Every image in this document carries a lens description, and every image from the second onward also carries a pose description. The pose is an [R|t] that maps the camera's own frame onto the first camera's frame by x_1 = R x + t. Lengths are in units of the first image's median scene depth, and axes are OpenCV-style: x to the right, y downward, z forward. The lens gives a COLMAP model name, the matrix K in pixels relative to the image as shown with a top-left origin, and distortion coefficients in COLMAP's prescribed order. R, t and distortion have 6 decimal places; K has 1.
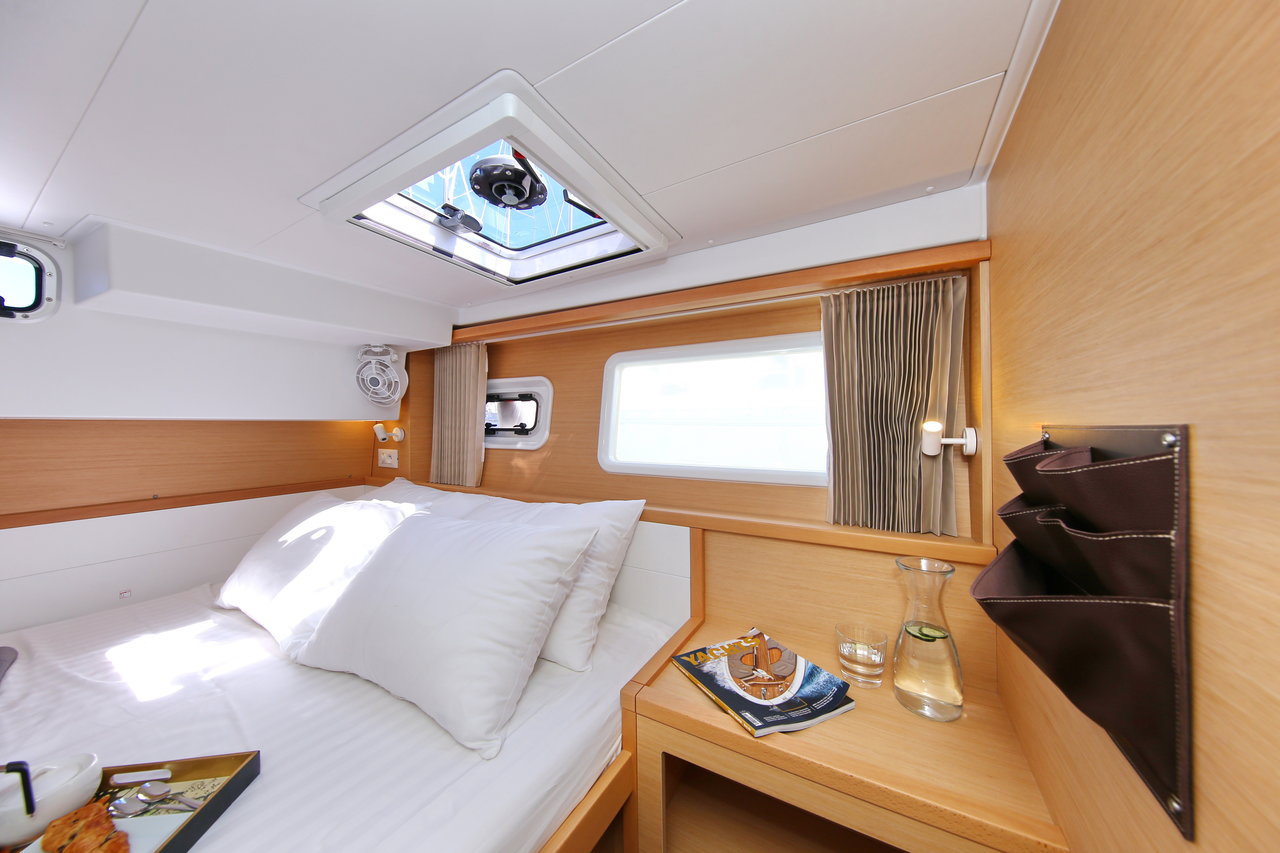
lens RADIAL K [[408.6, 0, 650.9], [0, 408.6, 426.4], [0, 0, 1]] dist [-0.000742, -0.003786]
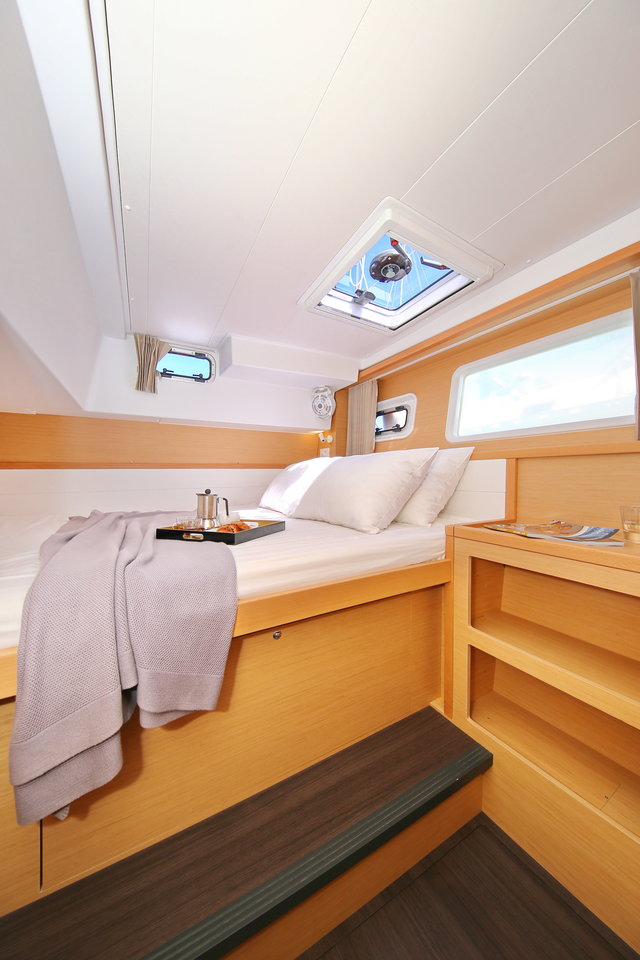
lens RADIAL K [[305.0, 0, 320.0], [0, 305.0, 480.0], [0, 0, 1]] dist [-0.000583, -0.000064]
pose [[0.843709, 0.020585, -0.536406, 0.119416], [-0.013980, 0.999768, 0.016376, 0.307638], [0.536619, -0.006318, 0.843801, -0.273155]]
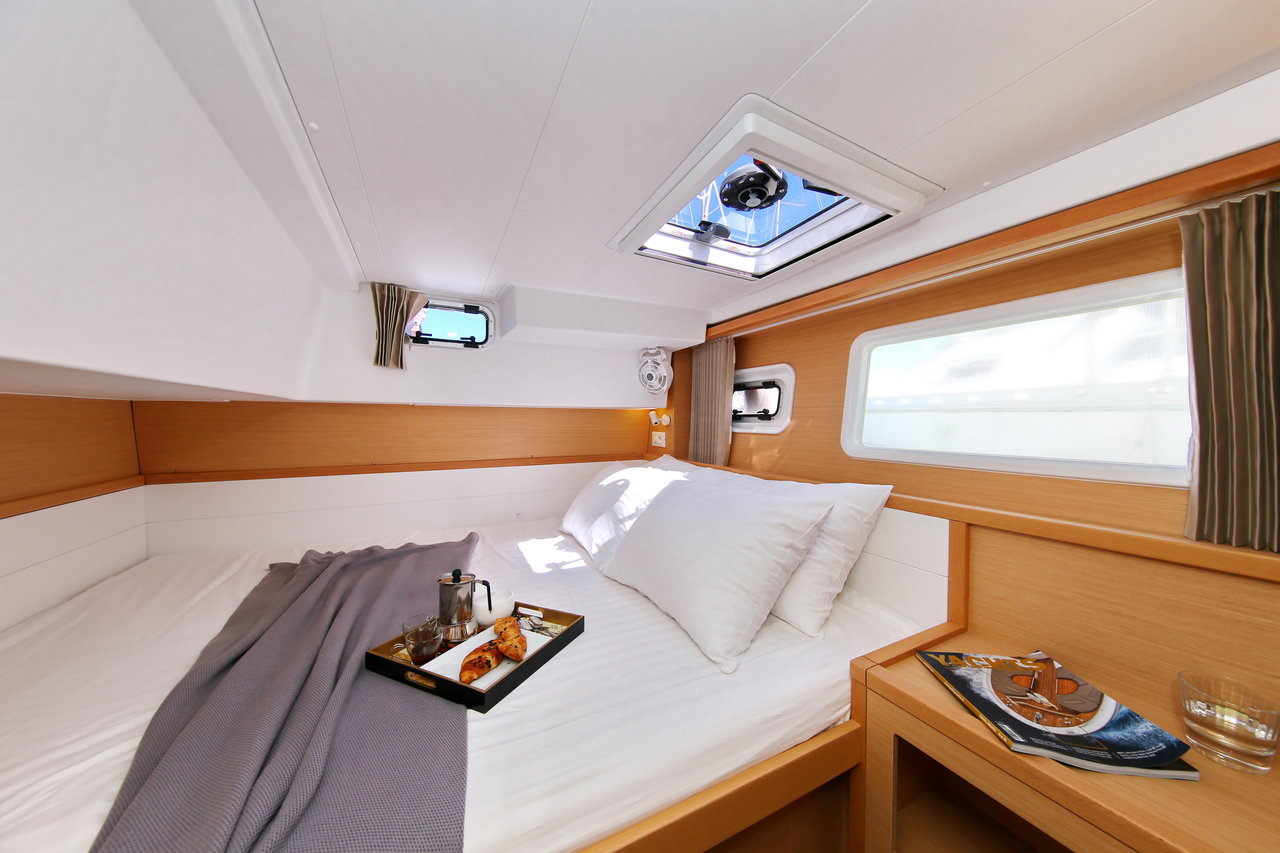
lens RADIAL K [[408.6, 0, 650.9], [0, 408.6, 426.4], [0, 0, 1]] dist [-0.000742, -0.003786]
pose [[0.830499, 0.014839, -0.556822, 0.048806], [-0.008718, 0.999869, 0.013644, 0.039608], [0.556952, -0.006477, 0.830520, -0.078406]]
